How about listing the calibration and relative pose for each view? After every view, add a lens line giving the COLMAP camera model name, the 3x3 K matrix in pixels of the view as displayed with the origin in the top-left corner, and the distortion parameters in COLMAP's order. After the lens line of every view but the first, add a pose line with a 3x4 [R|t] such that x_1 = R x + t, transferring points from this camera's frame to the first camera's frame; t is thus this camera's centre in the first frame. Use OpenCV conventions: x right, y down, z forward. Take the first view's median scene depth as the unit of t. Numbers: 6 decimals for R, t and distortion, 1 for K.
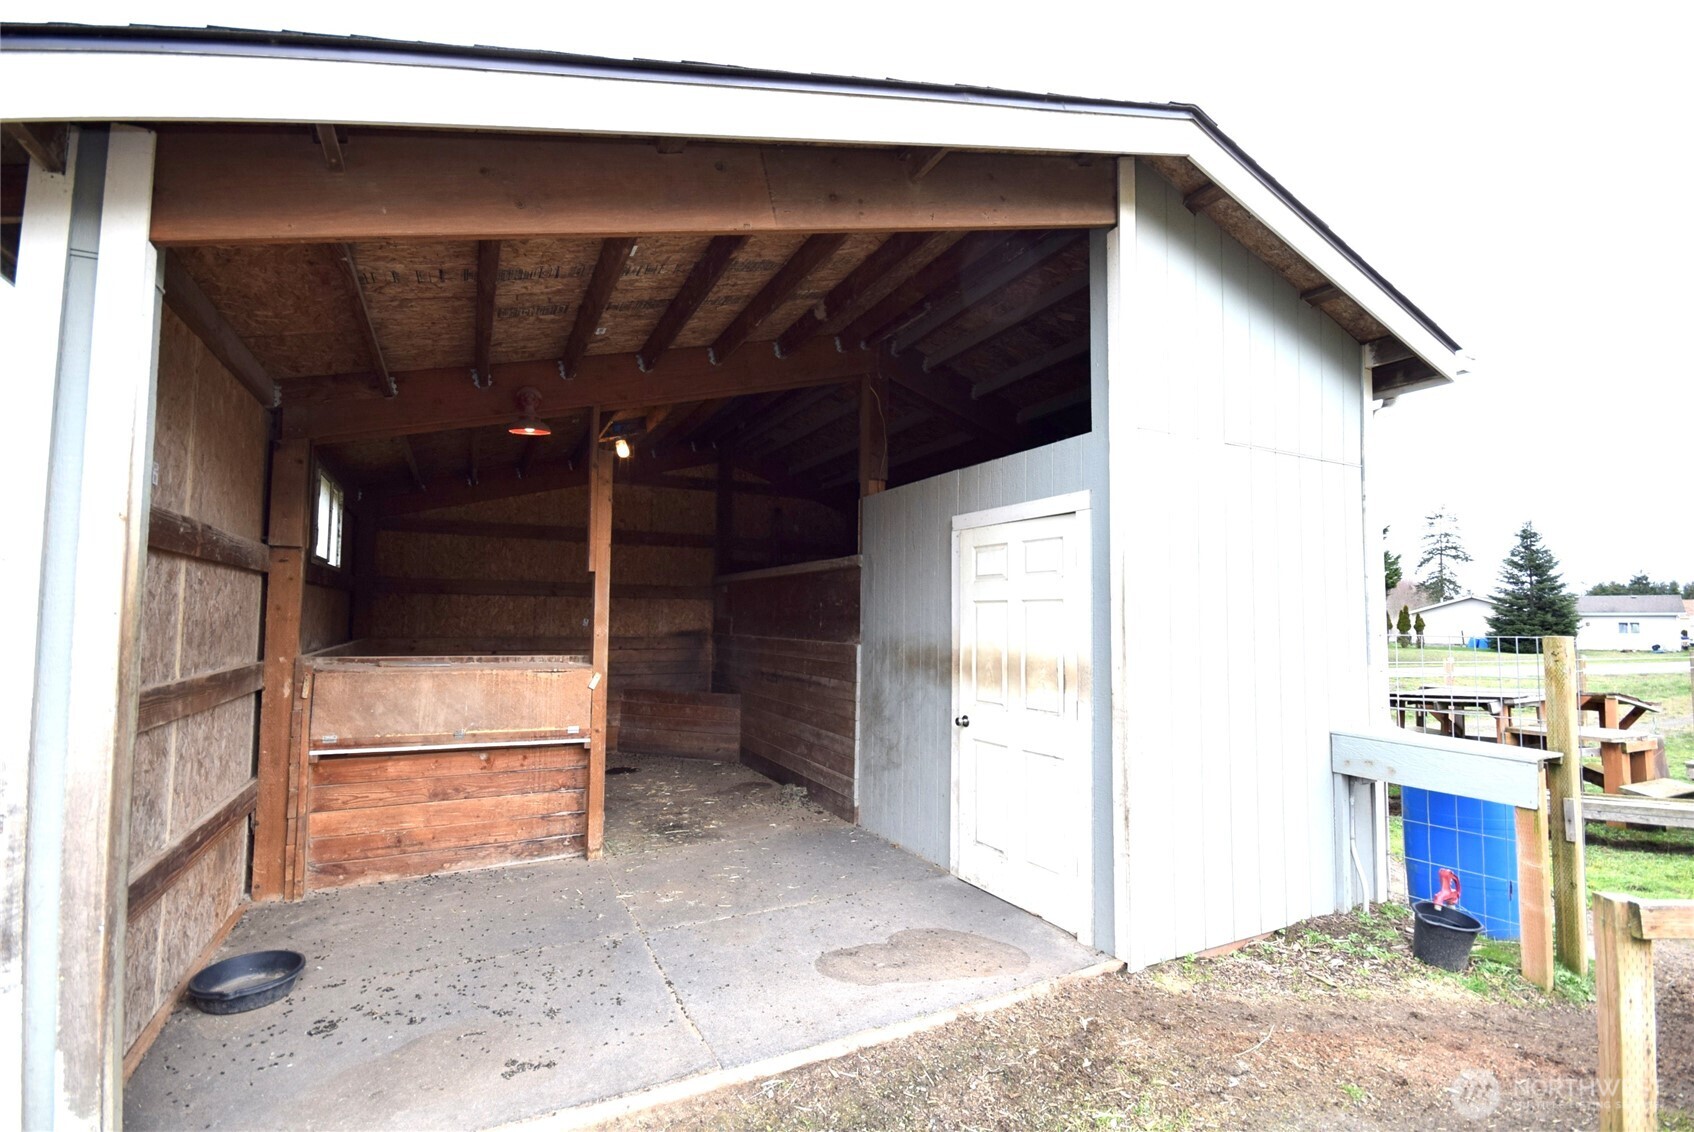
lens RADIAL K [[722.1, 0, 850.9], [0, 722.1, 574.2], [0, 0, 1]] dist [0.027255, -0.019142]
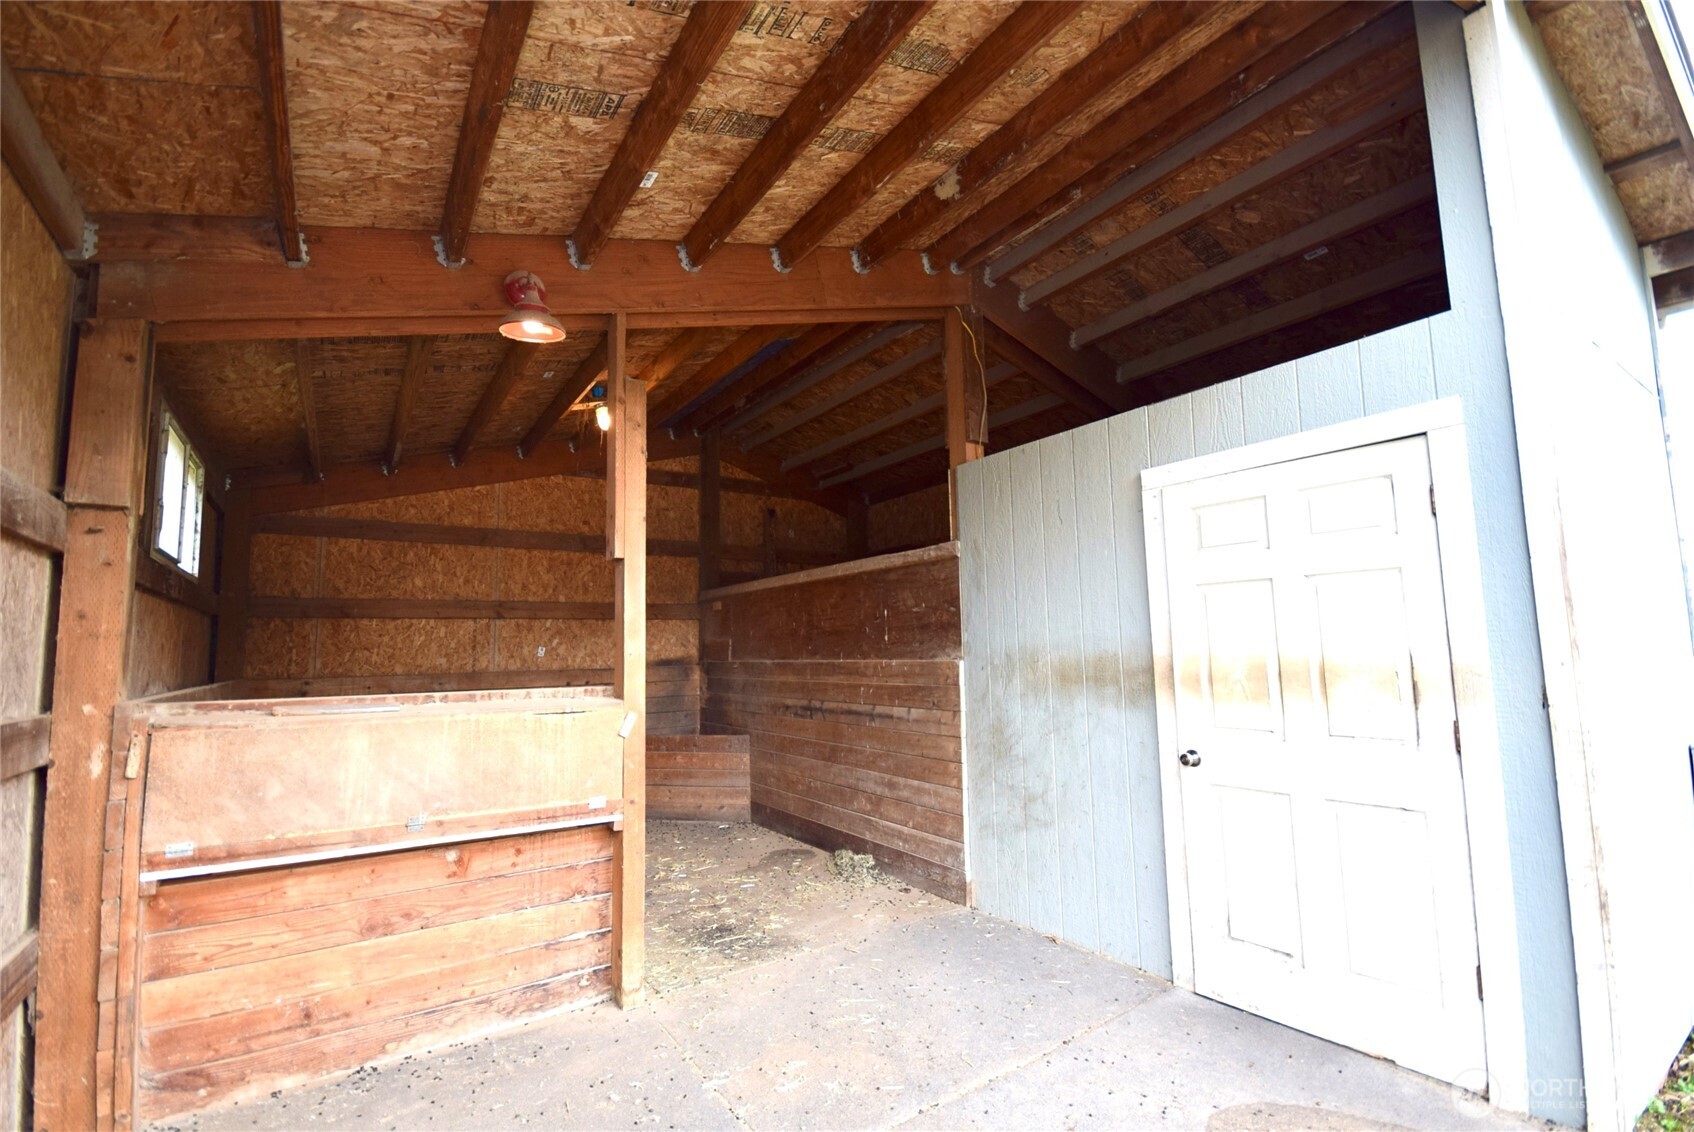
lens RADIAL K [[722.1, 0, 850.9], [0, 722.1, 574.2], [0, 0, 1]] dist [0.027255, -0.019142]
pose [[0.992193, -0.020603, 0.122998, -0.232339], [0.026124, 0.998714, -0.043446, 0.046001], [-0.121944, 0.046320, 0.991455, 0.323463]]
